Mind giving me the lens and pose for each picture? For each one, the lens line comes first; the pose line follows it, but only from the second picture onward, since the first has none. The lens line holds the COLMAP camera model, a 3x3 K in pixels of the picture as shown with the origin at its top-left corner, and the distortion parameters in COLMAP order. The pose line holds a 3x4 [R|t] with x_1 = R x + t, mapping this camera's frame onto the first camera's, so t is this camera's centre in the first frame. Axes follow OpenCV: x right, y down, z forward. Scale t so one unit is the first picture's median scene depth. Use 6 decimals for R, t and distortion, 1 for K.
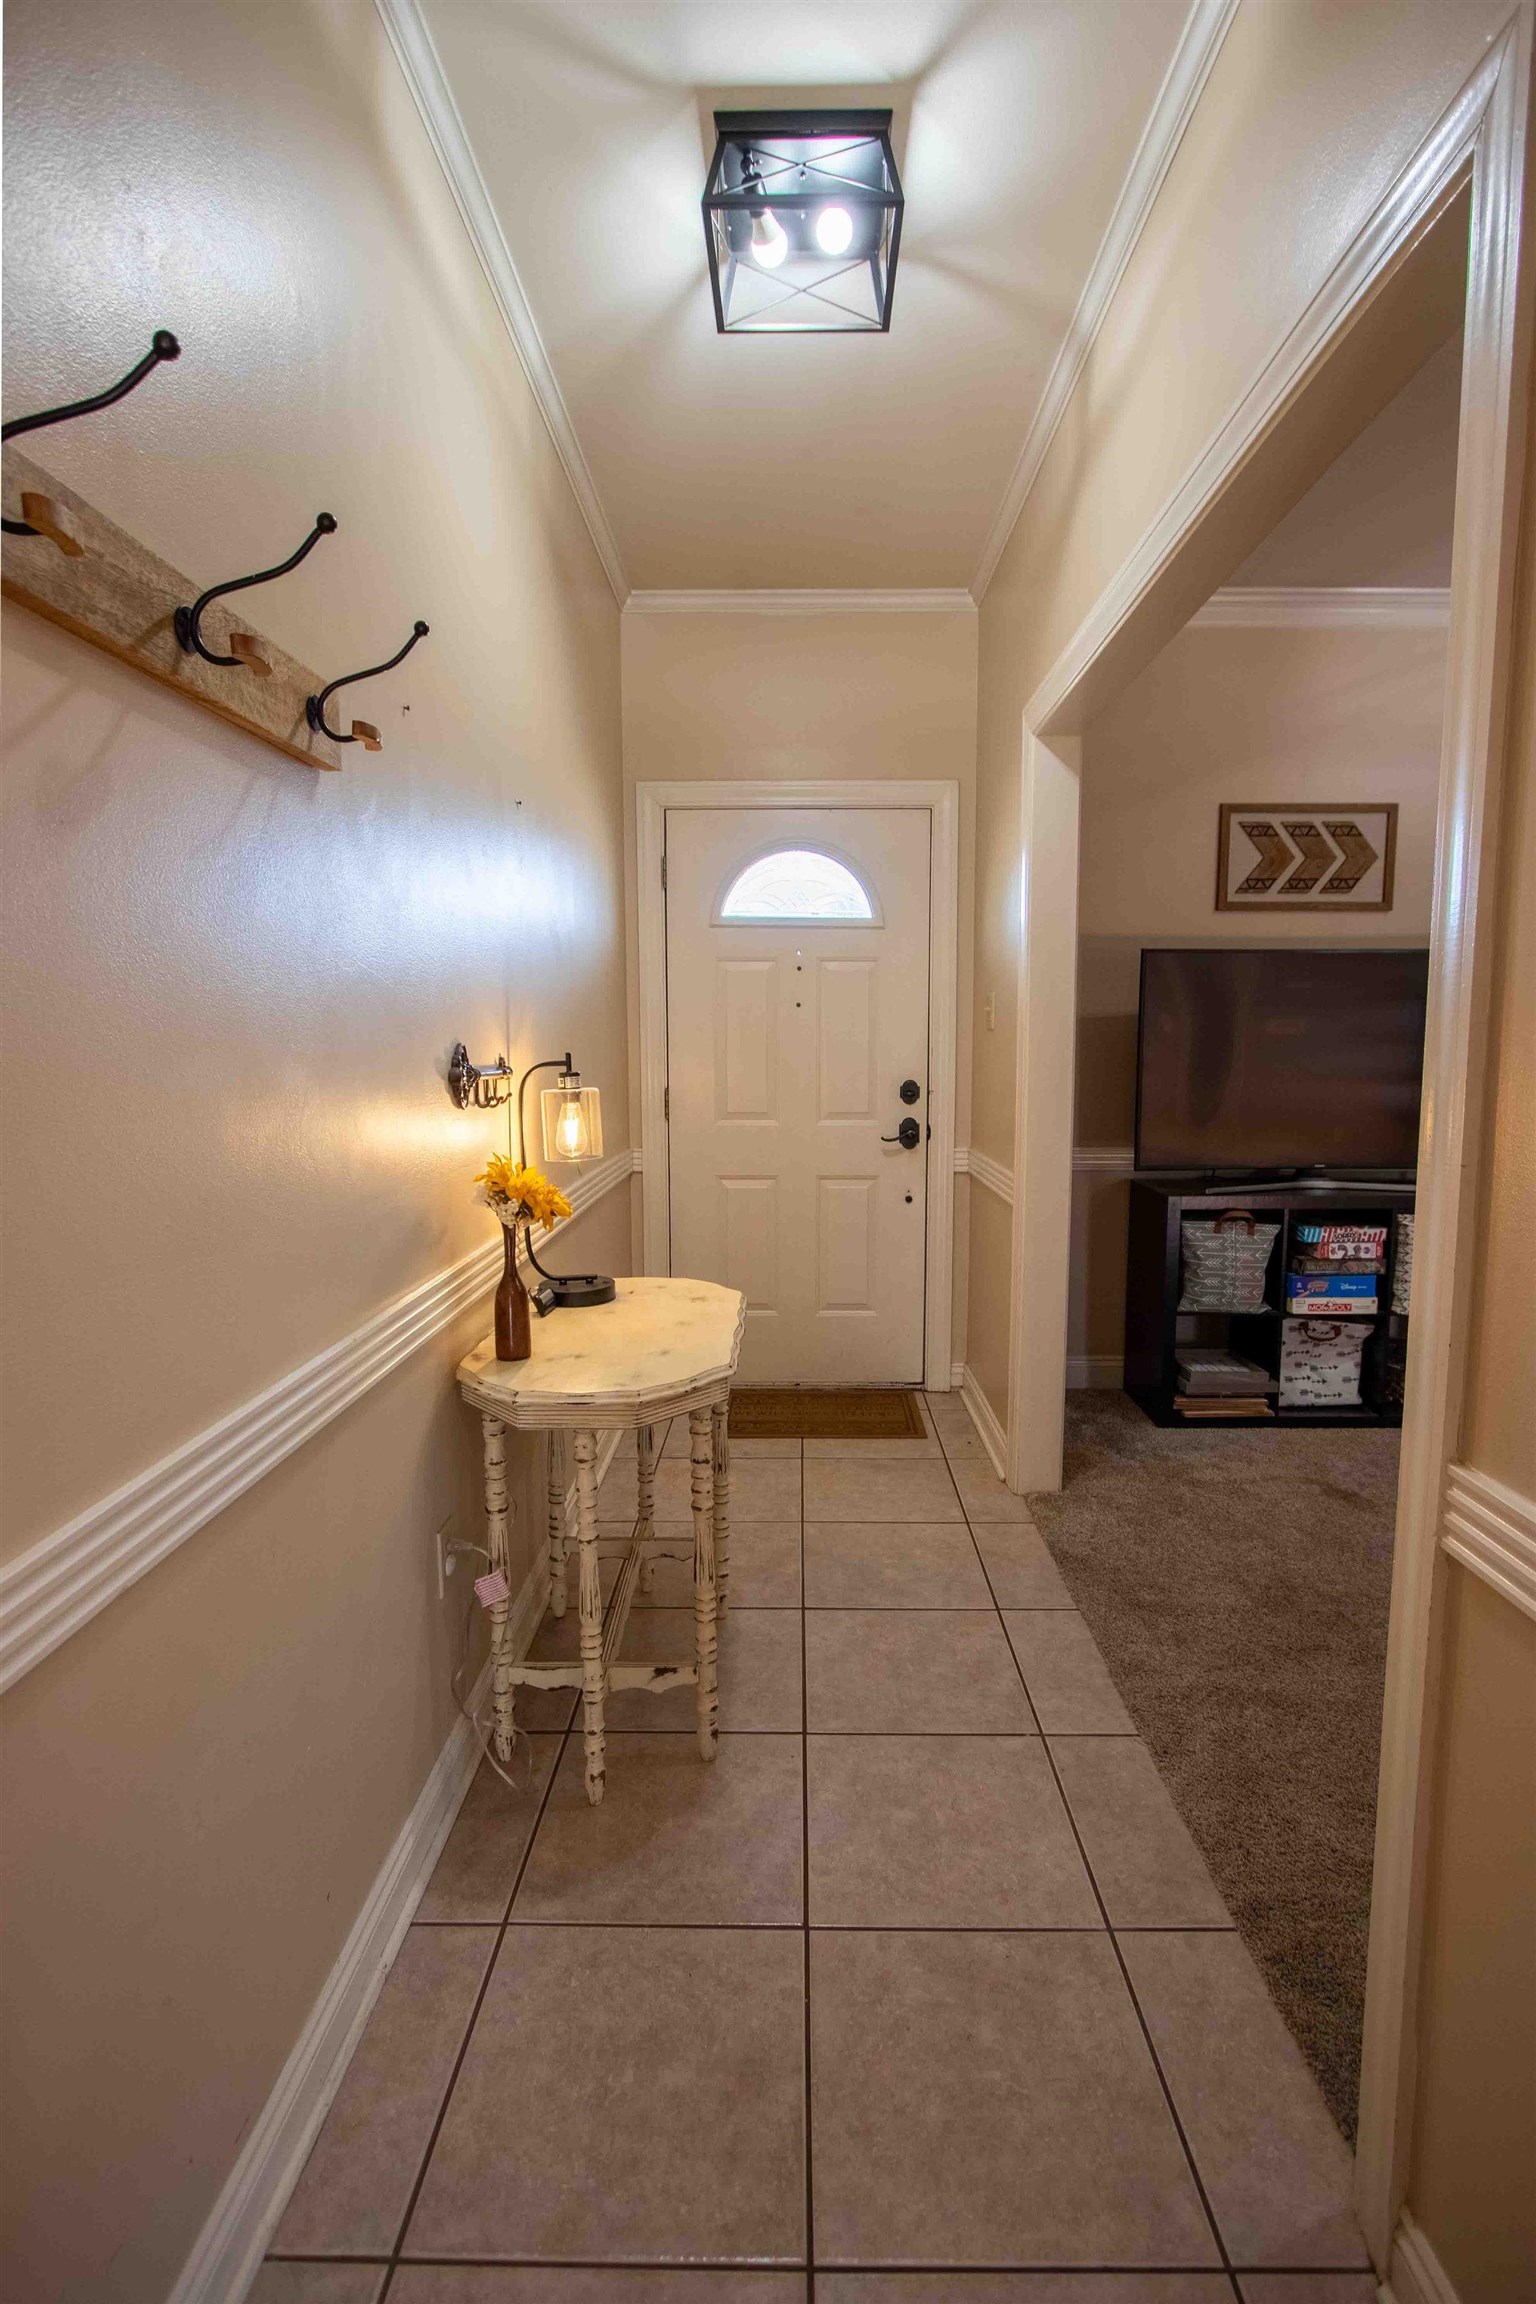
lens RADIAL K [[1068.7, 0, 768.0], [0, 1068.7, 1152.0], [0, 0, 1]] dist [-0.013867, -0.000127]
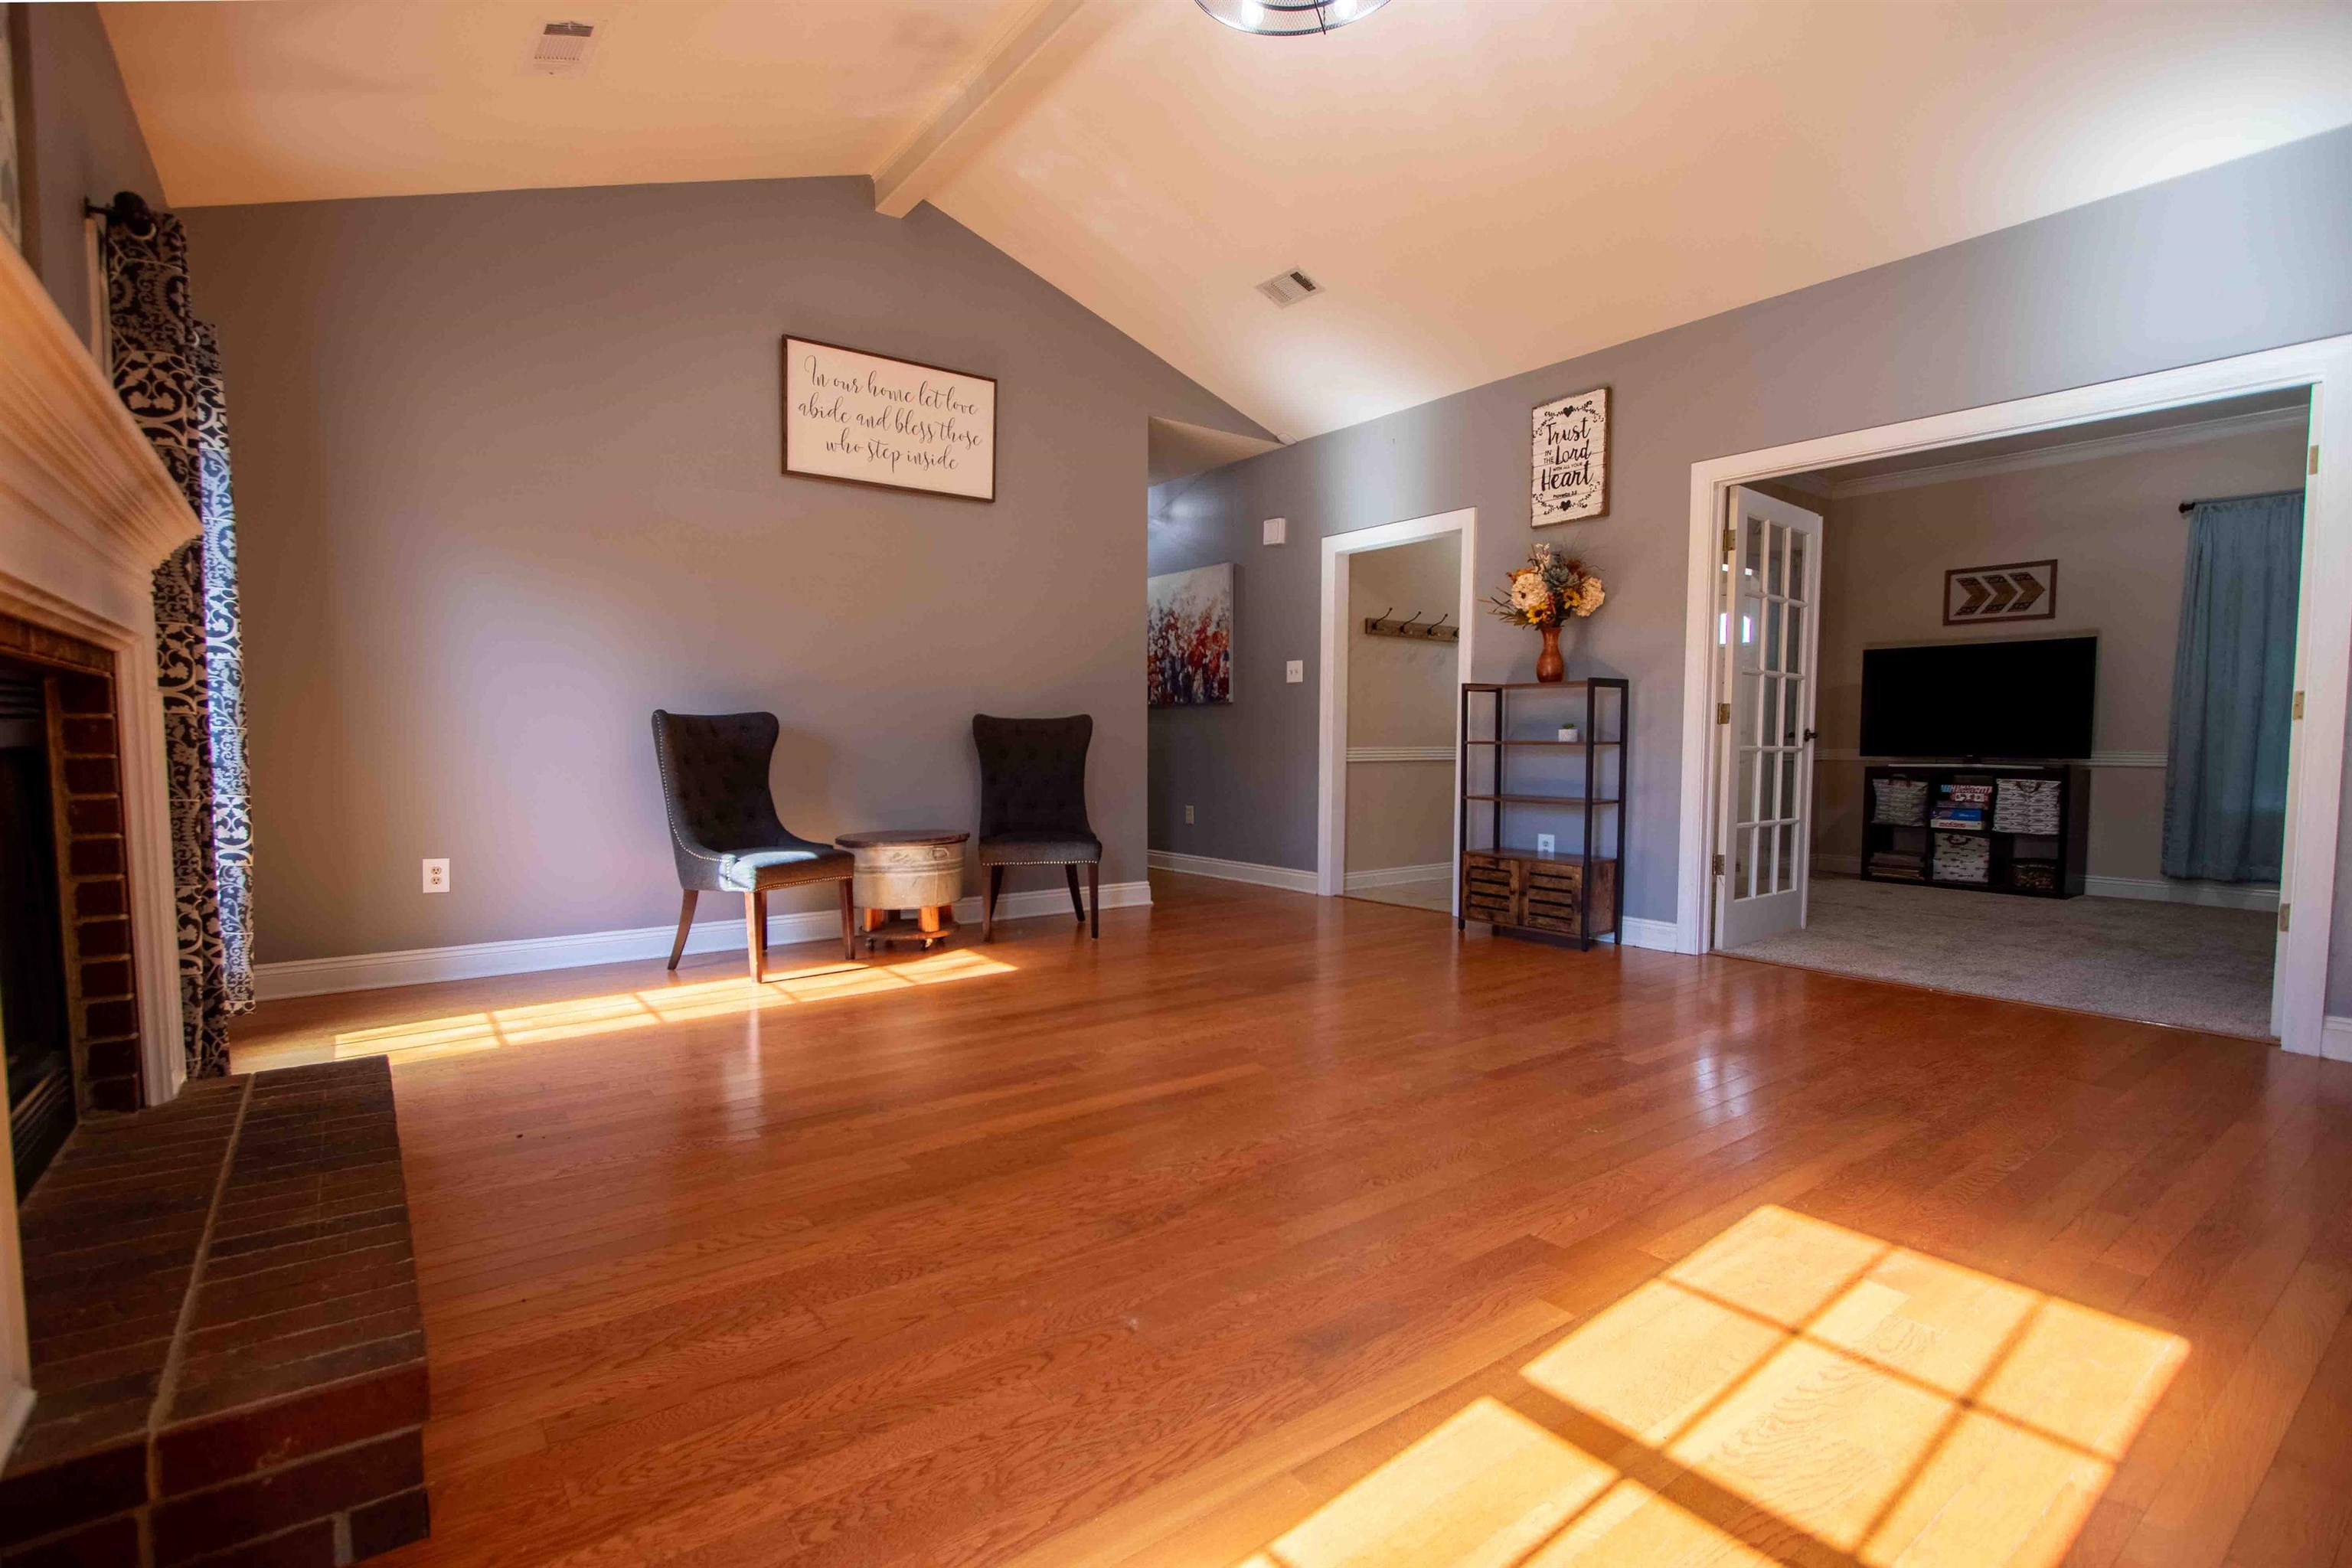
lens RADIAL K [[1098.7, 0, 1165.7], [0, 1098.7, 809.1], [0, 0, 1]] dist [-0.010469, 0.000520]
pose [[0.614333, 0.055304, -0.787106, 1.208022], [-0.083288, 0.996513, 0.005011, 0.224439], [0.784639, 0.062478, 0.616797, -1.382718]]
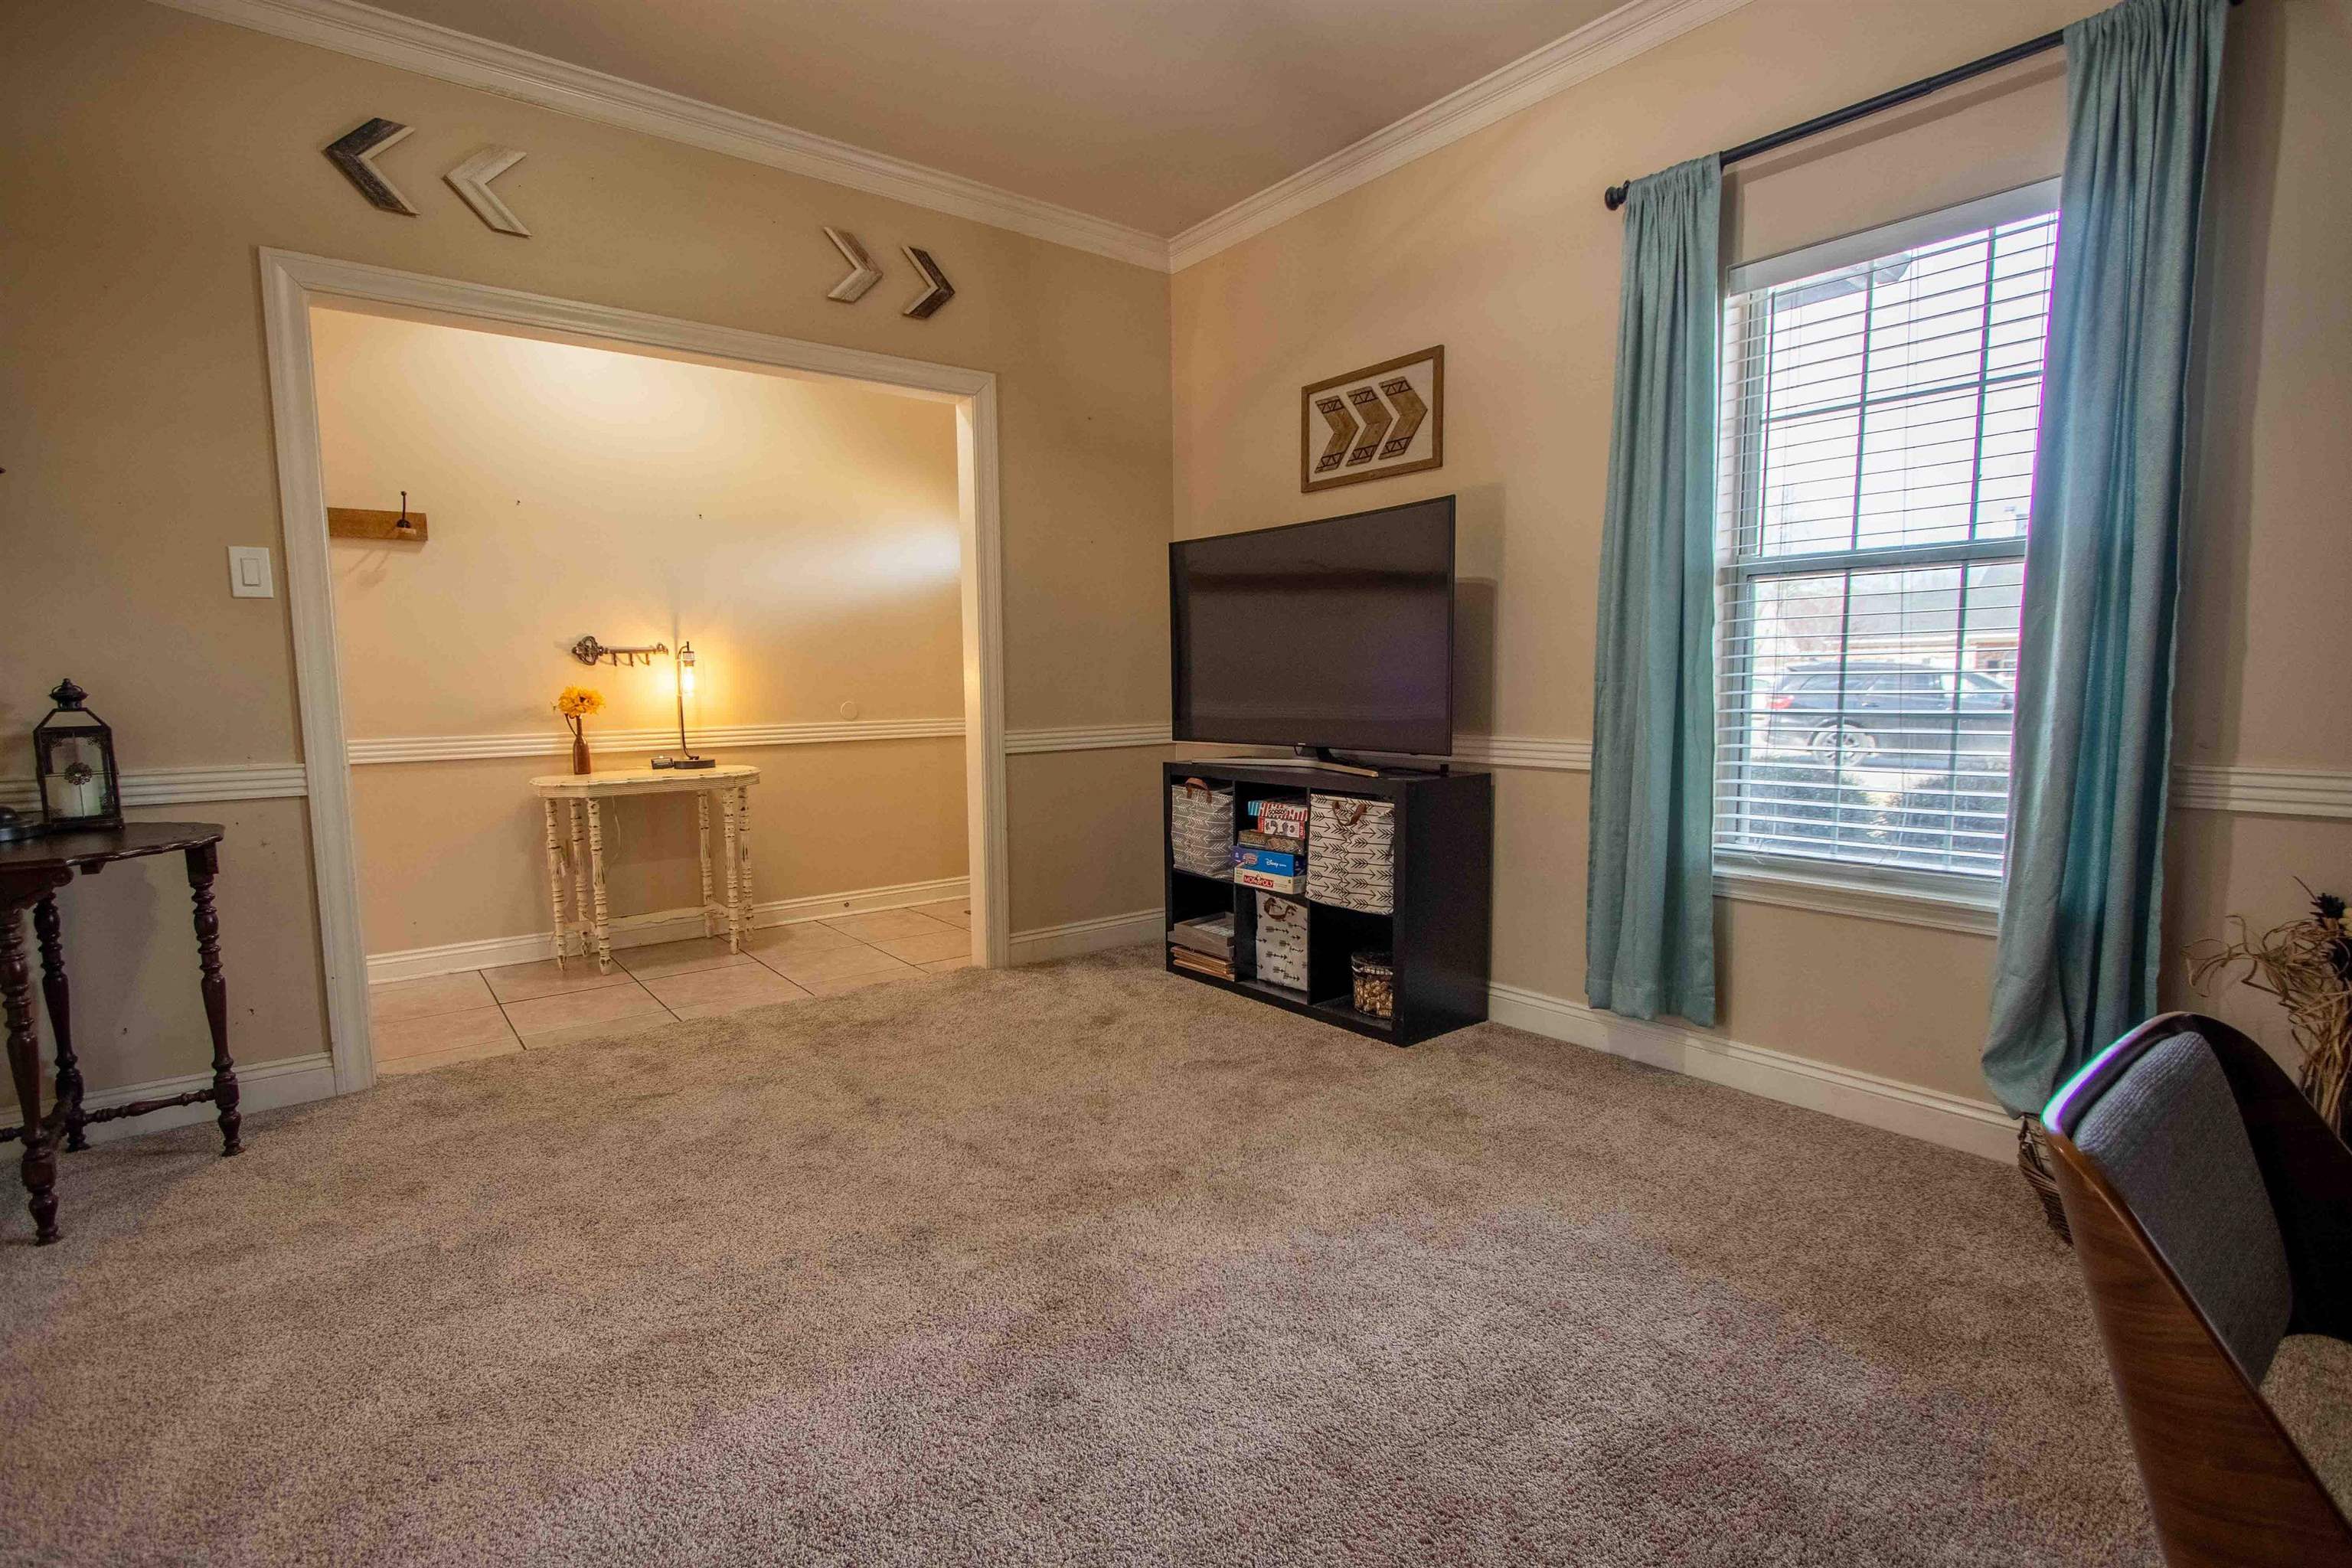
lens RADIAL K [[1090.9, 0, 1158.3], [0, 1090.9, 801.4], [0, 0, 1]] dist [-0.013867, -0.000127]
pose [[0.630562, 0.082930, -0.771695, 1.240827], [-0.074345, 0.996157, 0.046304, 0.029310], [0.772570, 0.028174, 0.634304, 0.263650]]
